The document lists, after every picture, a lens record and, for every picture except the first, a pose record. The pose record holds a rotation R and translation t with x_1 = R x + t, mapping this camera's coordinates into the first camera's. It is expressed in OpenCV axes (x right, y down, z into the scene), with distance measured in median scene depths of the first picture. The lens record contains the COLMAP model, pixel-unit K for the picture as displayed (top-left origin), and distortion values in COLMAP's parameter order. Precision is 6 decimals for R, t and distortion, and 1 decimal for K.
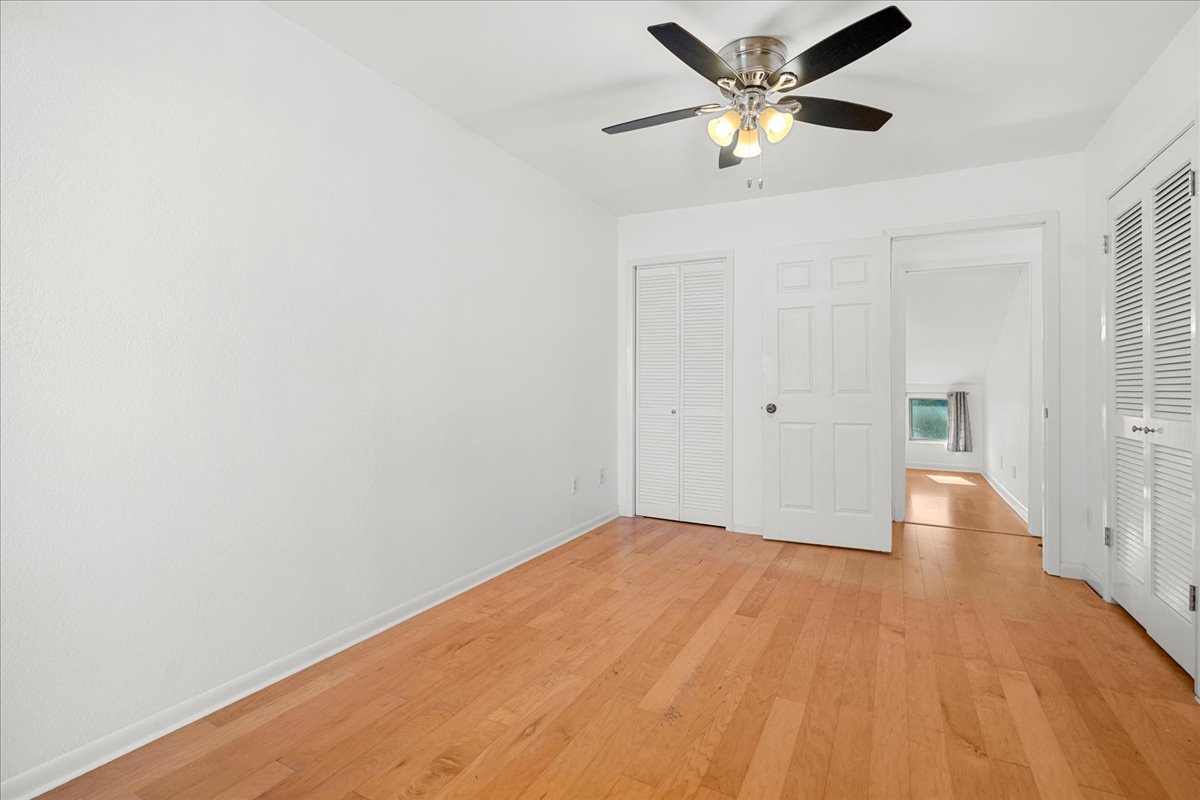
lens RADIAL K [[553.2, 0, 624.9], [0, 553.2, 398.0], [0, 0, 1]] dist [0.002599, 0.000439]
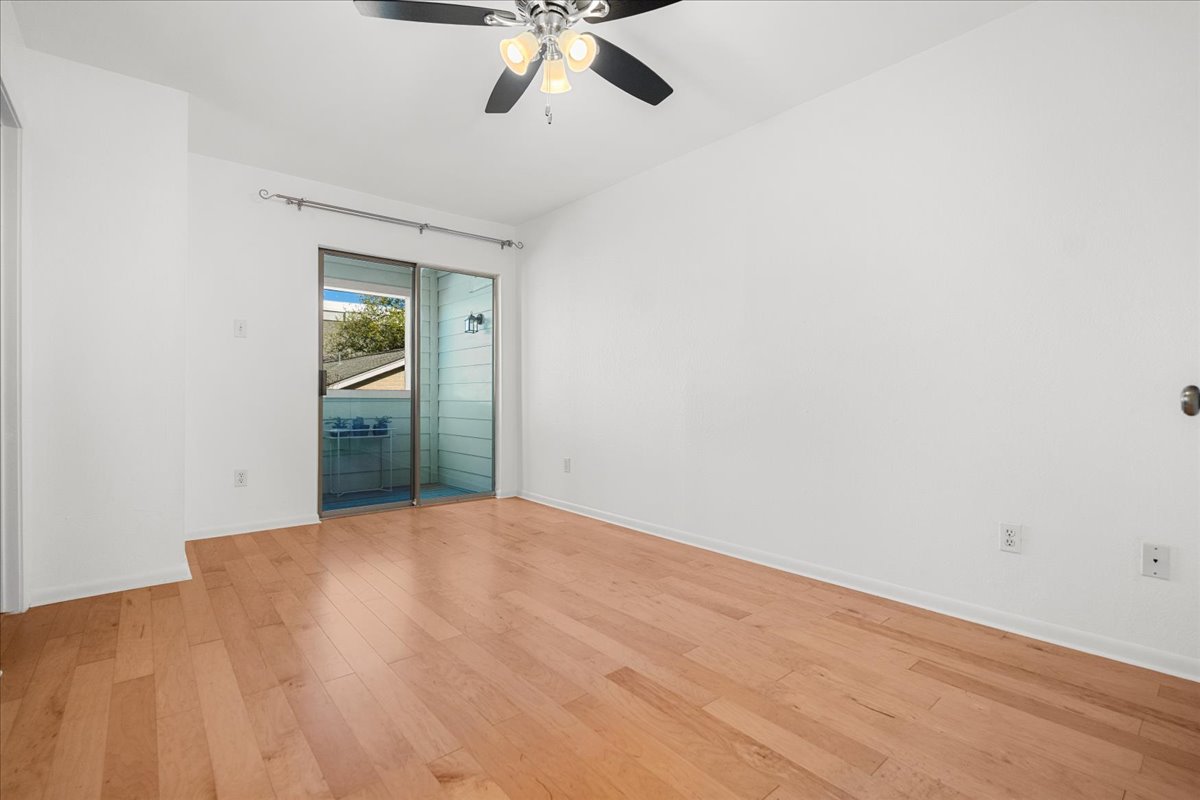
lens RADIAL K [[553.2, 0, 624.9], [0, 553.2, 398.0], [0, 0, 1]] dist [0.002599, 0.000439]
pose [[-0.389872, -0.008676, -0.920828, 0.883199], [-0.023918, 0.999714, 0.000708, 0.033790], [0.920558, 0.022300, -0.389968, 1.283412]]
